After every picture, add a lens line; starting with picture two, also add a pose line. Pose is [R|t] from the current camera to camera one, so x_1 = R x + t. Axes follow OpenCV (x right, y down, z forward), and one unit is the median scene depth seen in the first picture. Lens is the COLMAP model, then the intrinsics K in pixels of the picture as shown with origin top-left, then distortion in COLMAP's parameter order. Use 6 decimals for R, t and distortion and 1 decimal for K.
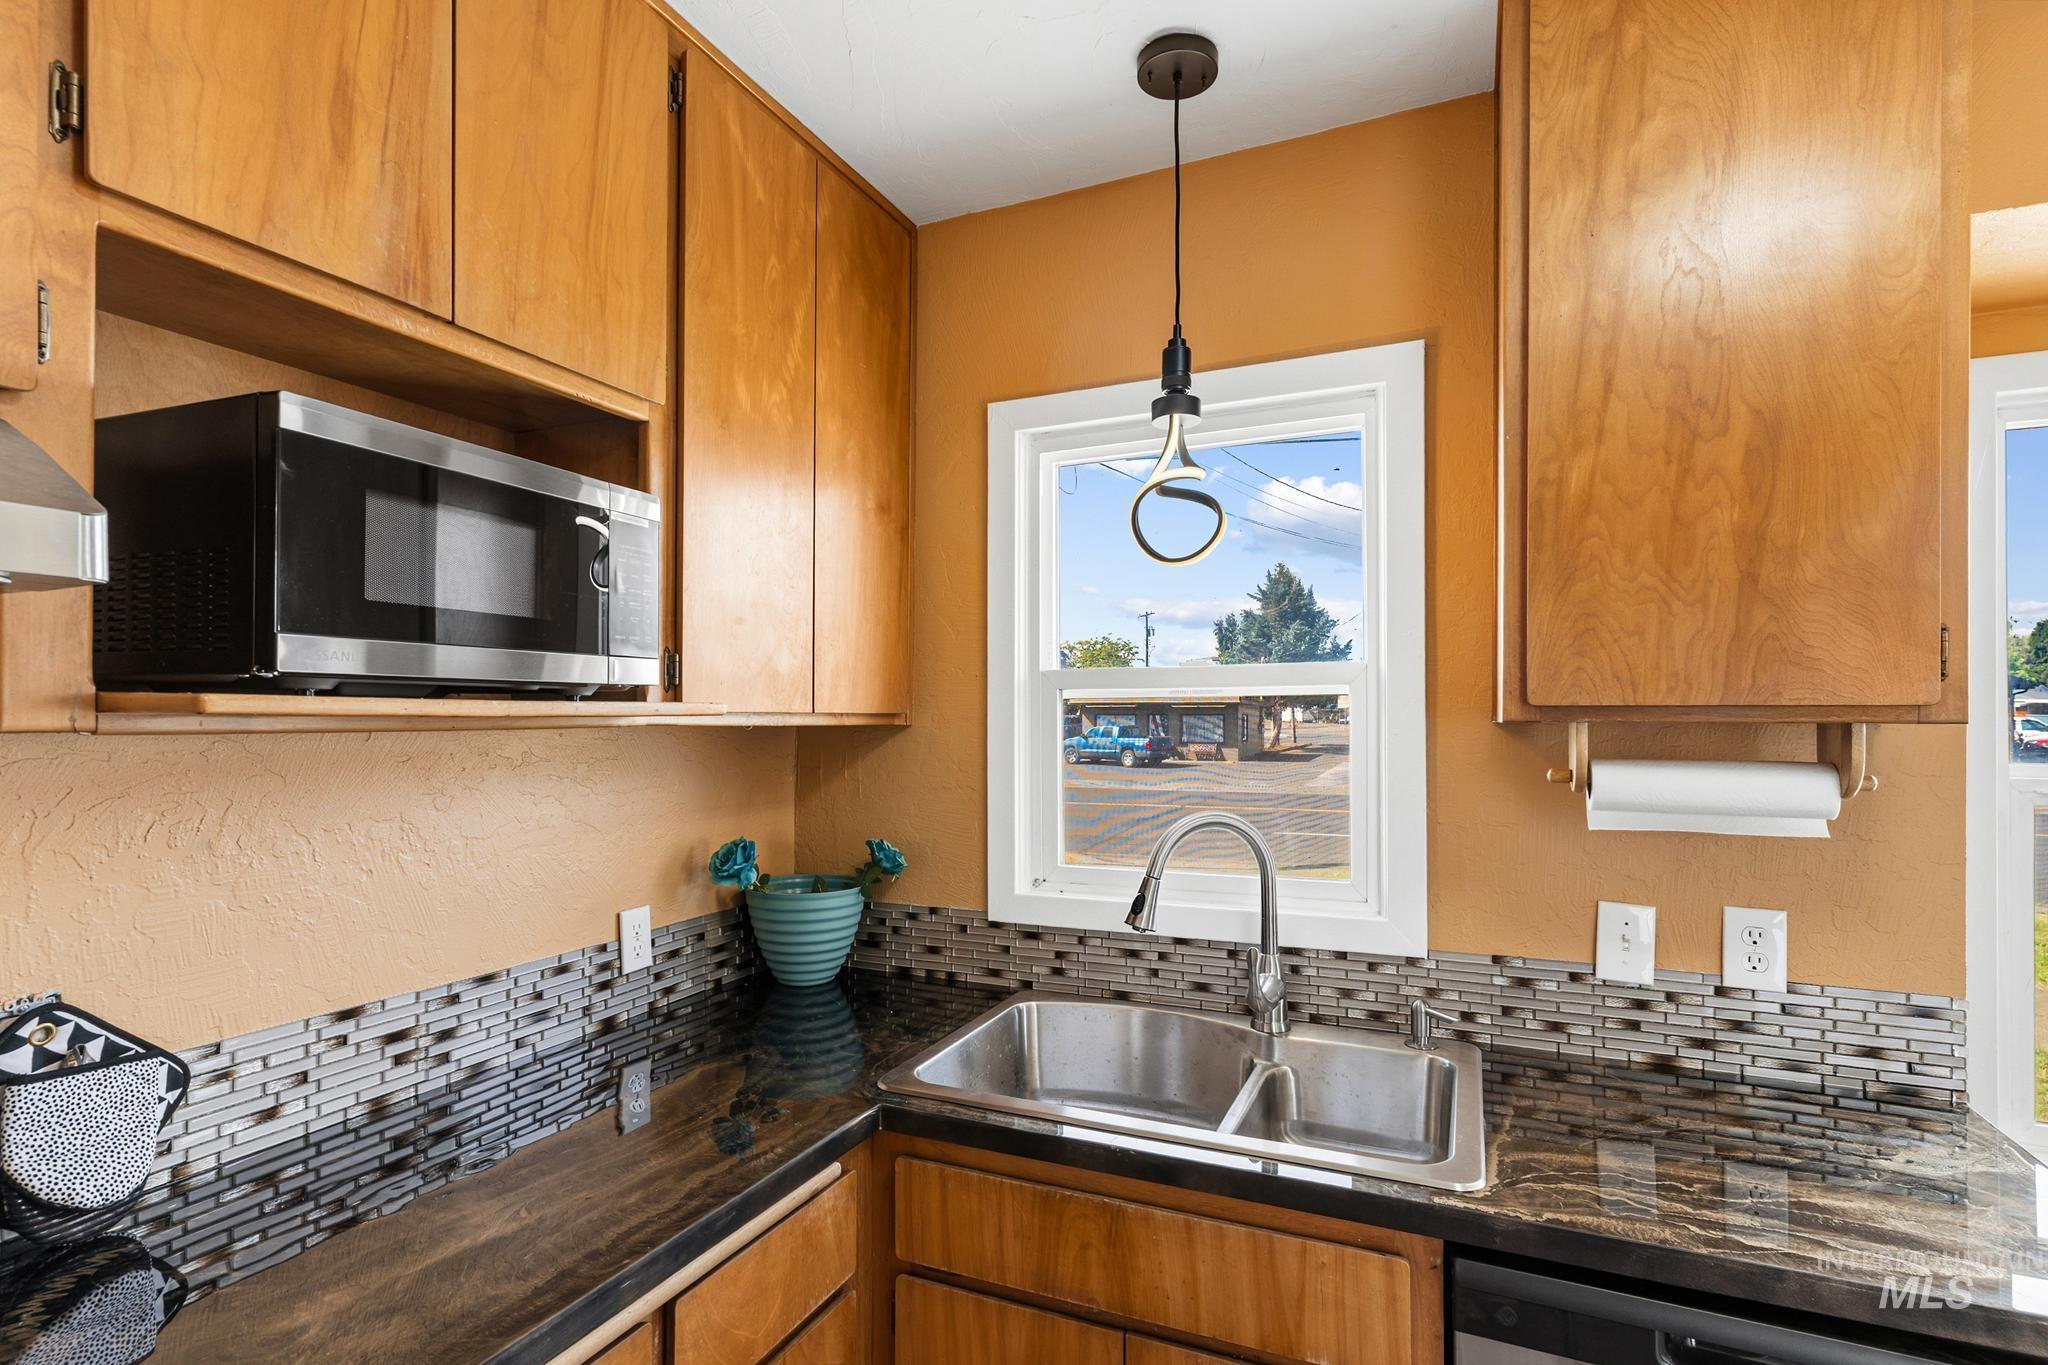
lens RADIAL K [[991.9, 0, 1032.2], [0, 991.9, 680.7], [0, 0, 1]] dist [0.002182, -0.000111]
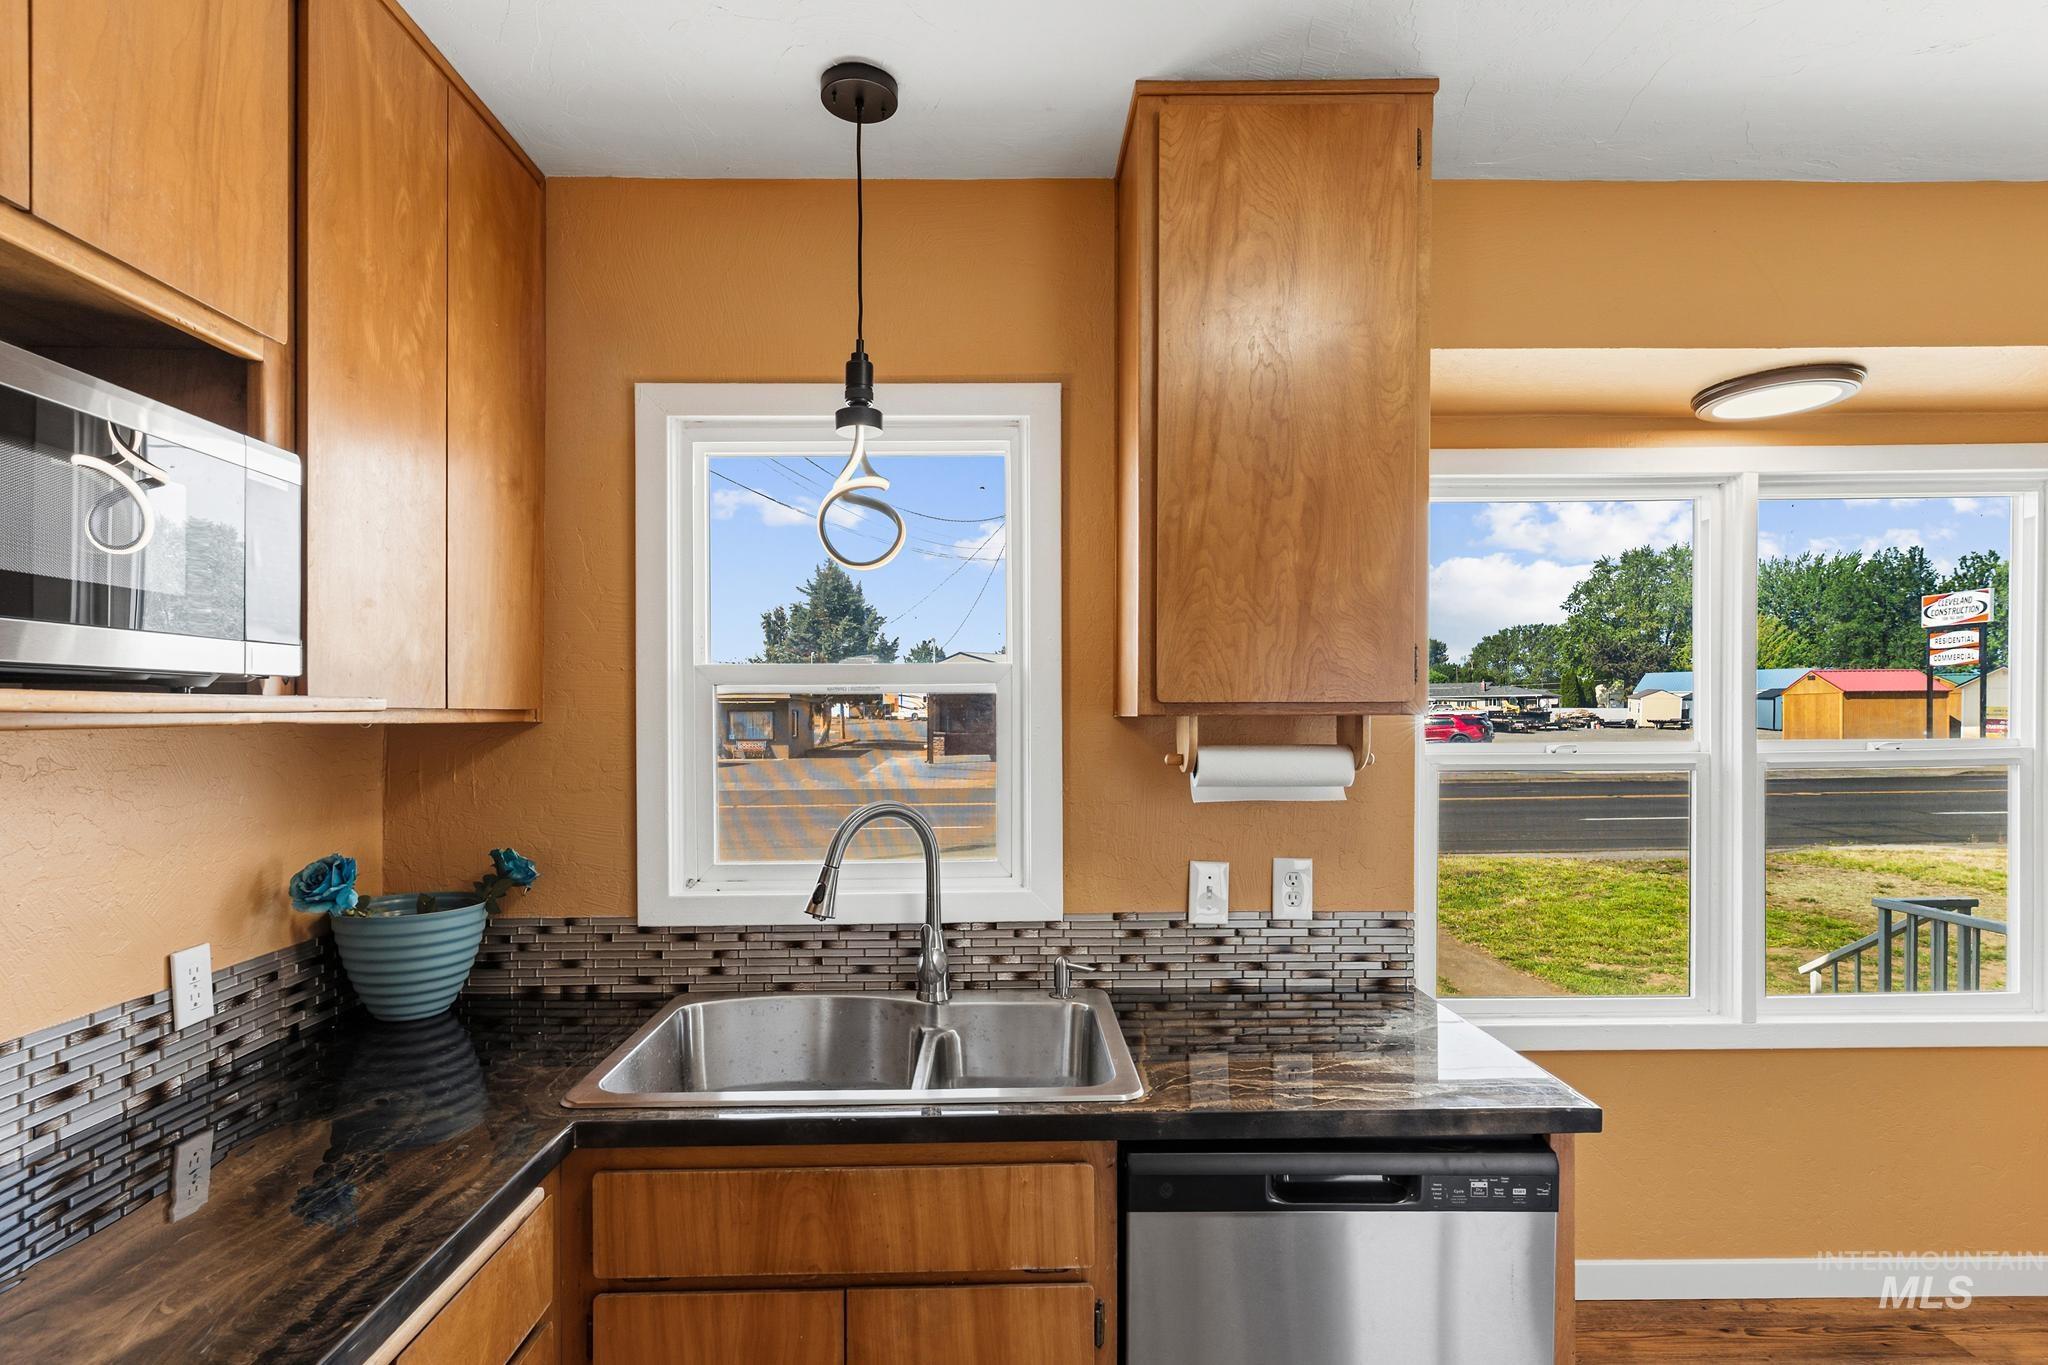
lens RADIAL K [[1011.9, 0, 1024.0], [0, 1011.9, 682.5], [0, 0, 1]] dist [-0.011425, 0.001222]
pose [[0.902515, 0.010197, 0.430538, -0.167525], [-0.012799, 0.999913, 0.003148, -0.000906], [-0.430469, -0.008351, 0.902567, -0.044788]]
